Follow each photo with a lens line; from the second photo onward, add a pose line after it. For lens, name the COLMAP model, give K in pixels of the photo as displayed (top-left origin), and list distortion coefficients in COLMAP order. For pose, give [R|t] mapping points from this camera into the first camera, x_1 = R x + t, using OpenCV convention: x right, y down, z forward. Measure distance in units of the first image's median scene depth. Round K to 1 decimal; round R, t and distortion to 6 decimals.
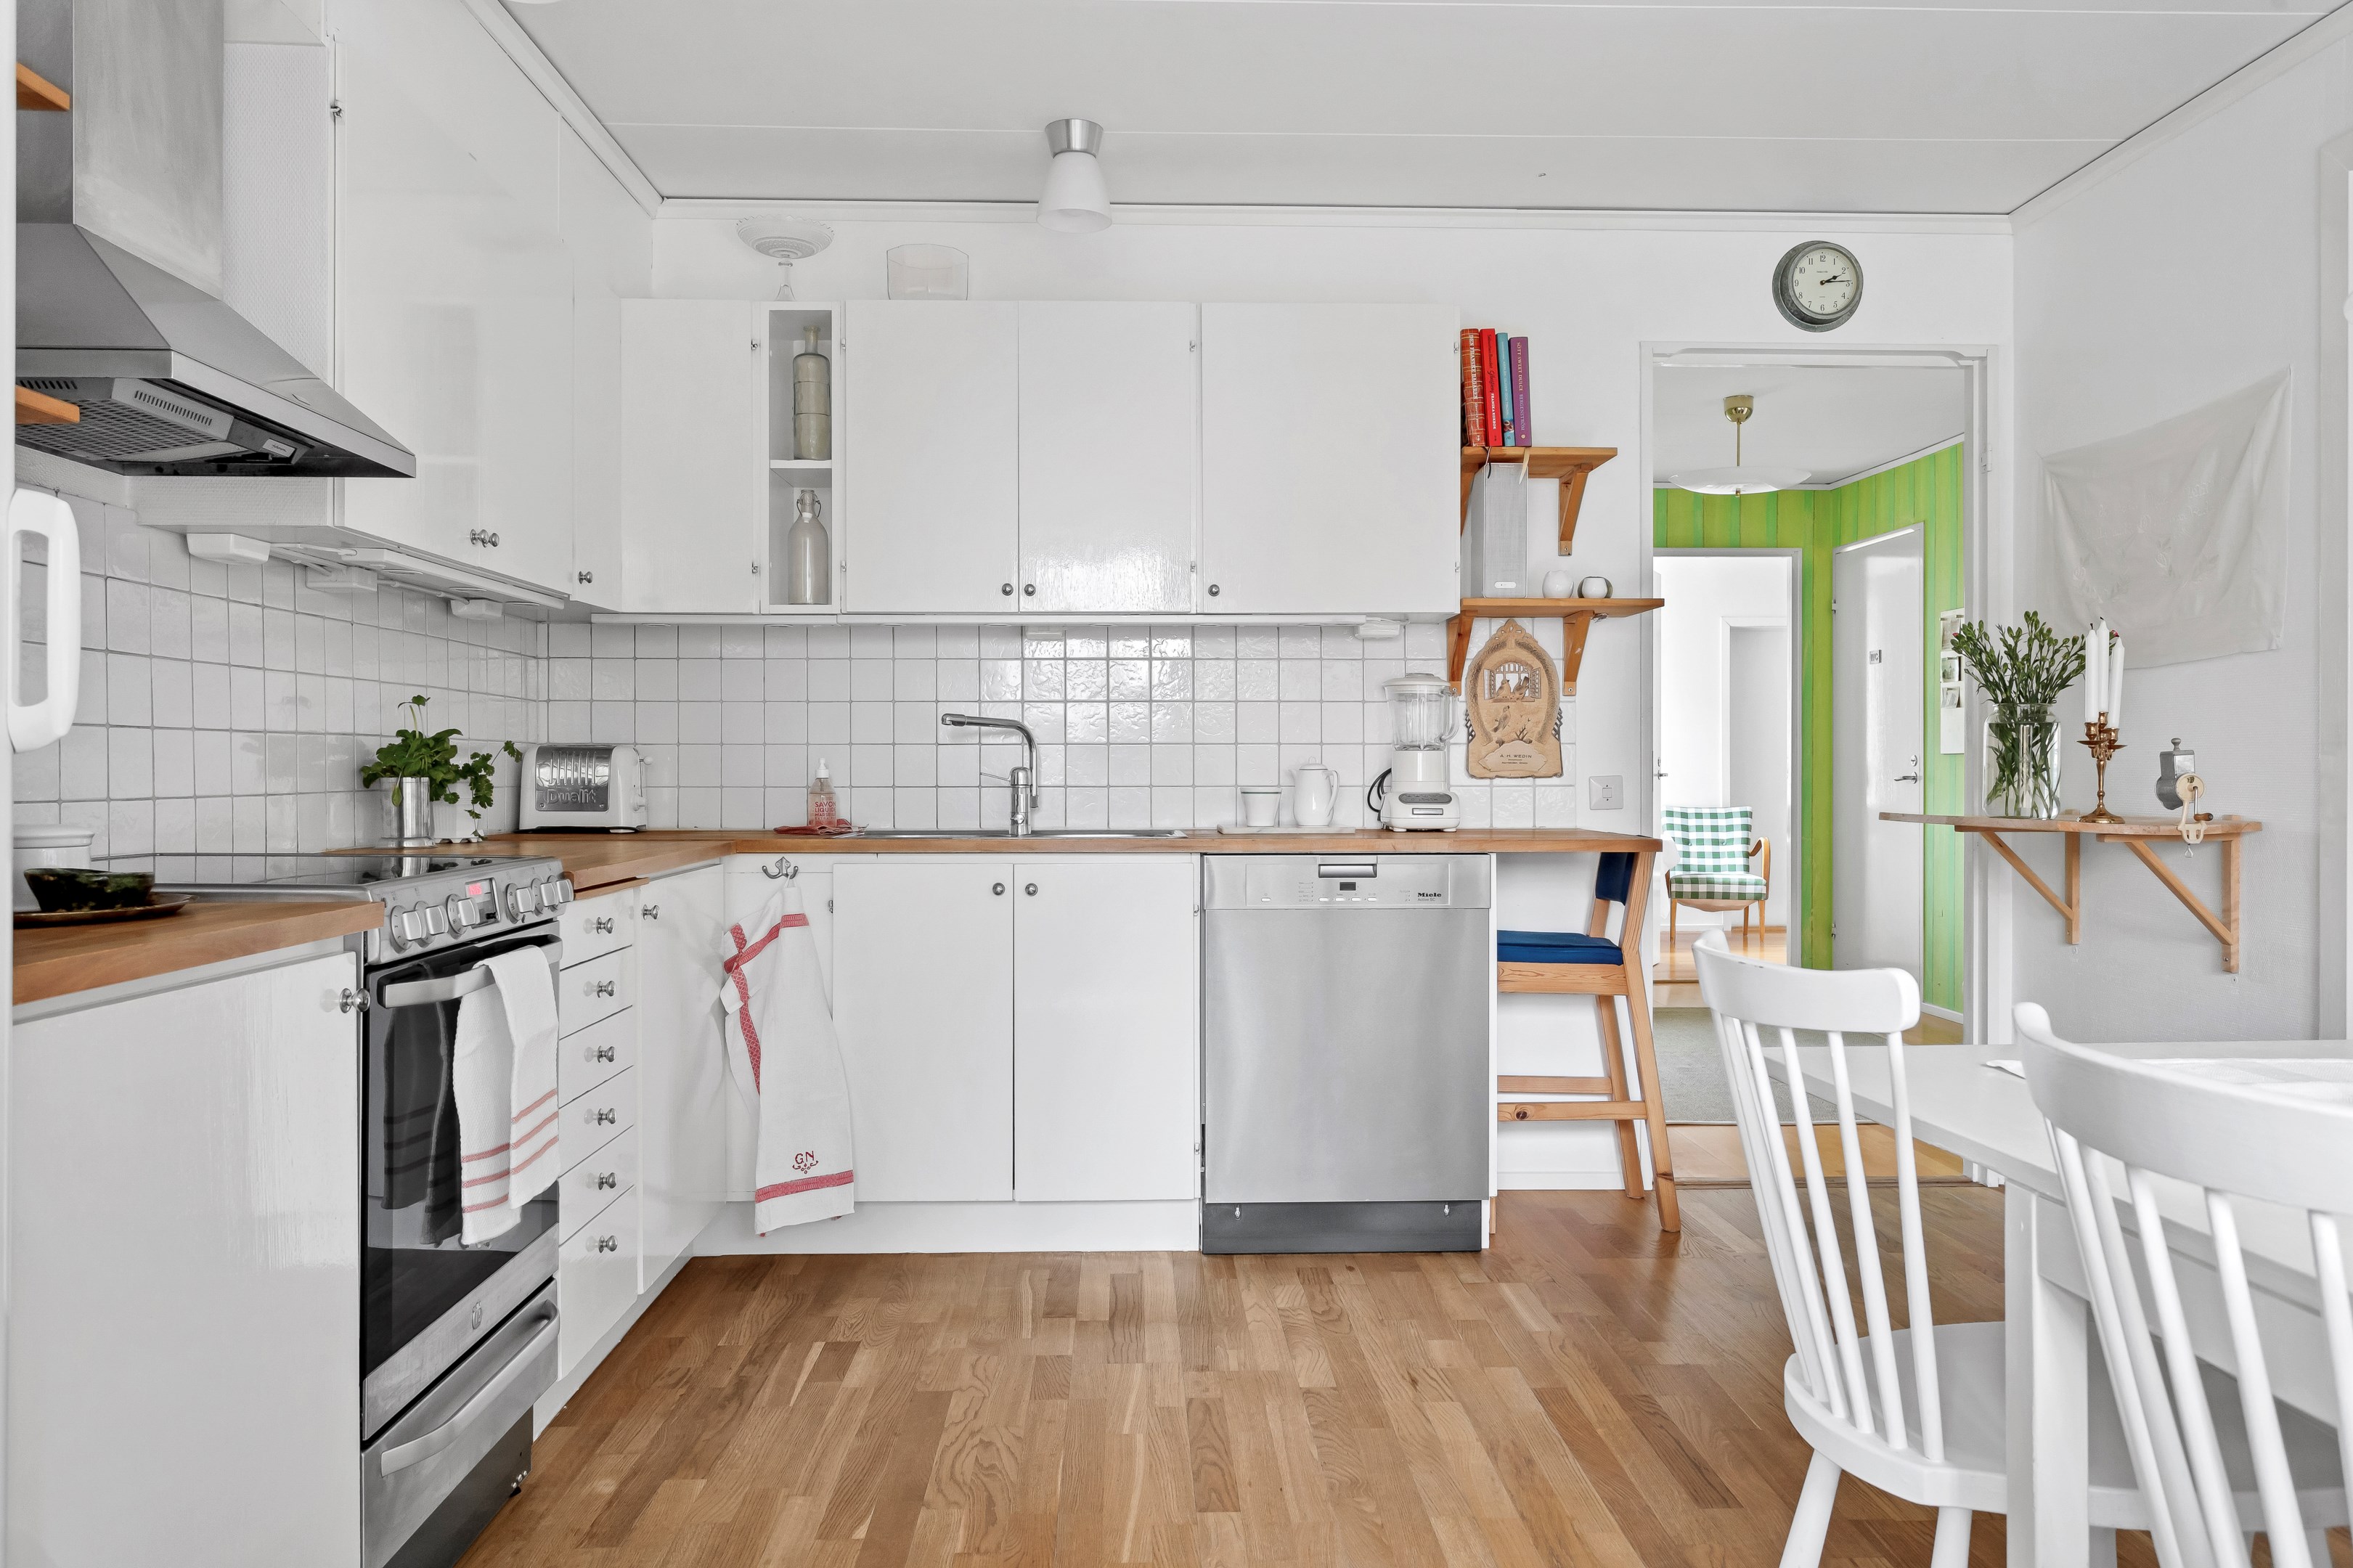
lens RADIAL K [[1639.4, 0, 1166.6], [0, 1639.4, 769.9], [0, 0, 1]] dist [-0.001663, 0.001720]
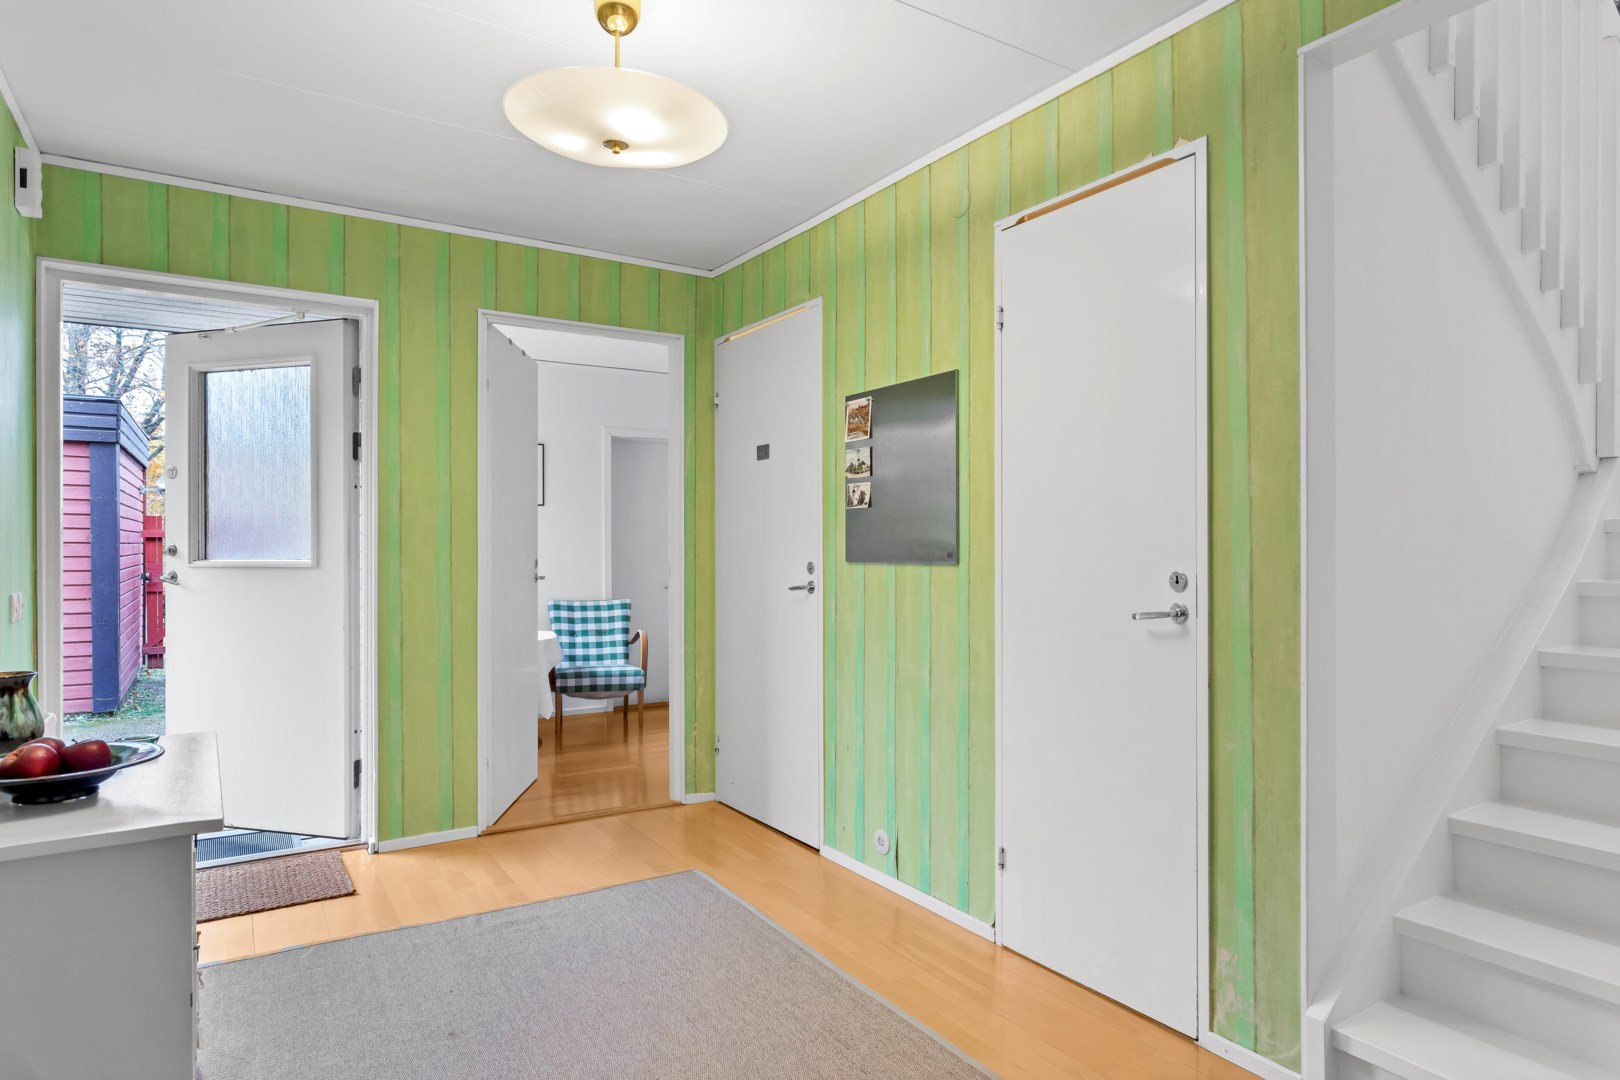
lens RADIAL K [[995.0, 0, 810.4], [0, 995.0, 547.0], [0, 0, 1]] dist [0.009699, 0.001365]
pose [[0.865363, -0.000787, 0.501144, 0.127419], [0.002562, 0.999993, -0.002854, -0.010361], [-0.501138, 0.003753, 0.865359, 0.363913]]
